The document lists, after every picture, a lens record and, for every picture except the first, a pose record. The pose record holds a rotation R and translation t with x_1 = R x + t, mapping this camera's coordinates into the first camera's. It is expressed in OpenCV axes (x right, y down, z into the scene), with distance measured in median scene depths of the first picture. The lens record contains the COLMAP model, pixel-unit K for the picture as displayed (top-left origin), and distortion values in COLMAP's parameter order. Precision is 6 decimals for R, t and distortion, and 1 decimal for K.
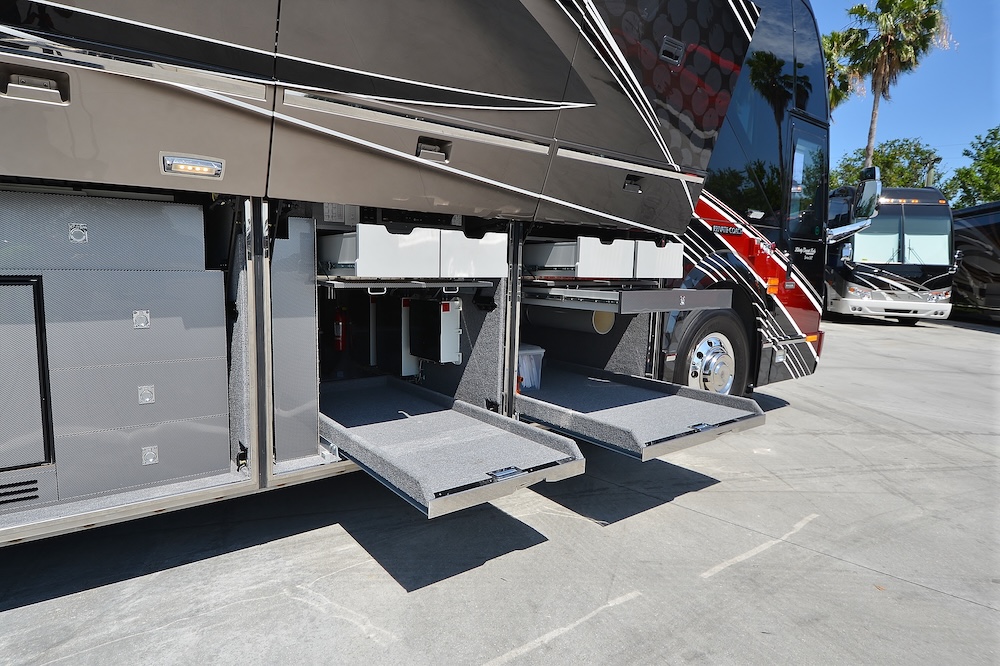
lens RADIAL K [[558.1, 0, 500.0], [0, 558.1, 333.0], [0, 0, 1]] dist [0.000499, -0.020347]
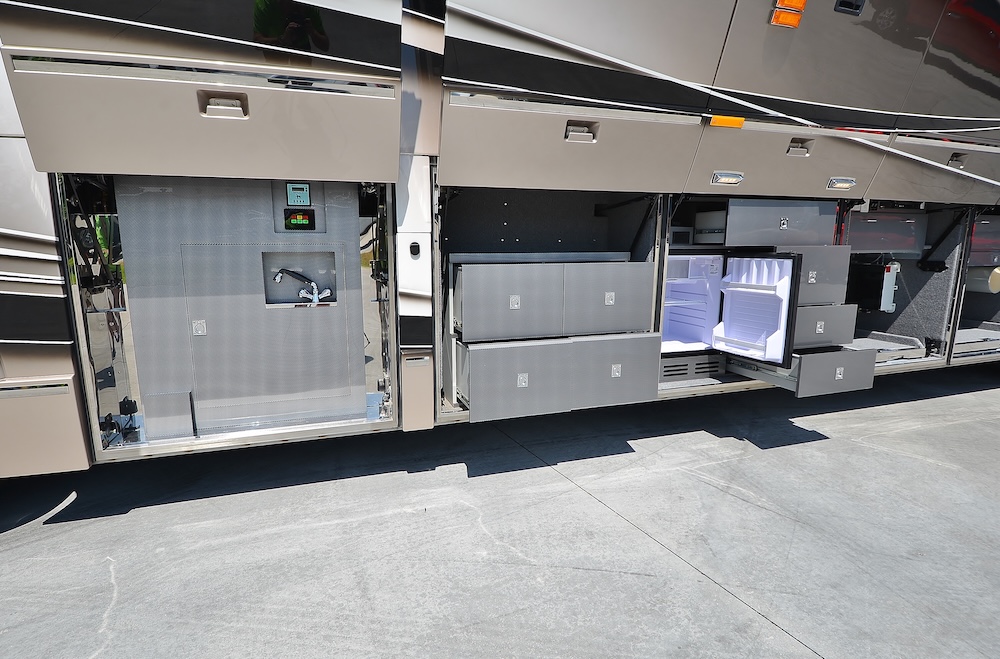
lens RADIAL K [[507.1, 0, 496.2], [0, 507.1, 325.1], [0, 0, 1]] dist [0.016222, -0.025486]
pose [[0.937702, 0.031706, -0.345990, -0.769240], [-0.017735, 0.998897, 0.043470, 0.071550], [0.346987, -0.034625, 0.937231, -0.674697]]
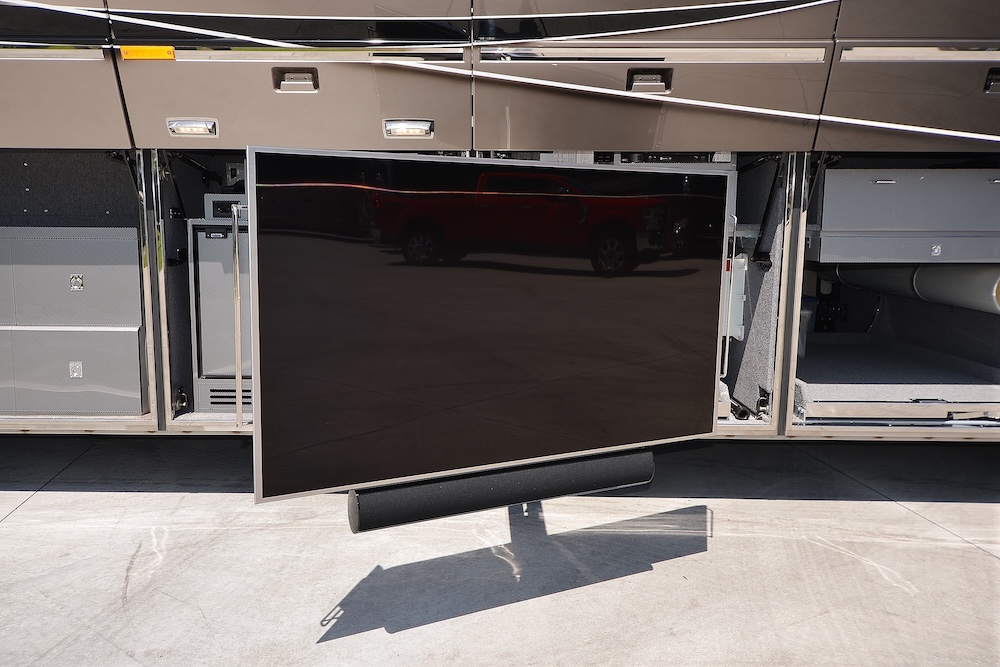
lens RADIAL K [[836.9, 0, 460.1], [0, 836.9, 333.7], [0, 0, 1]] dist [0.010146, 0.009976]
pose [[0.780688, 0.072045, -0.620754, 0.487163], [-0.061554, 0.997367, 0.038343, 0.037369], [0.621882, 0.008276, 0.783067, -0.216545]]
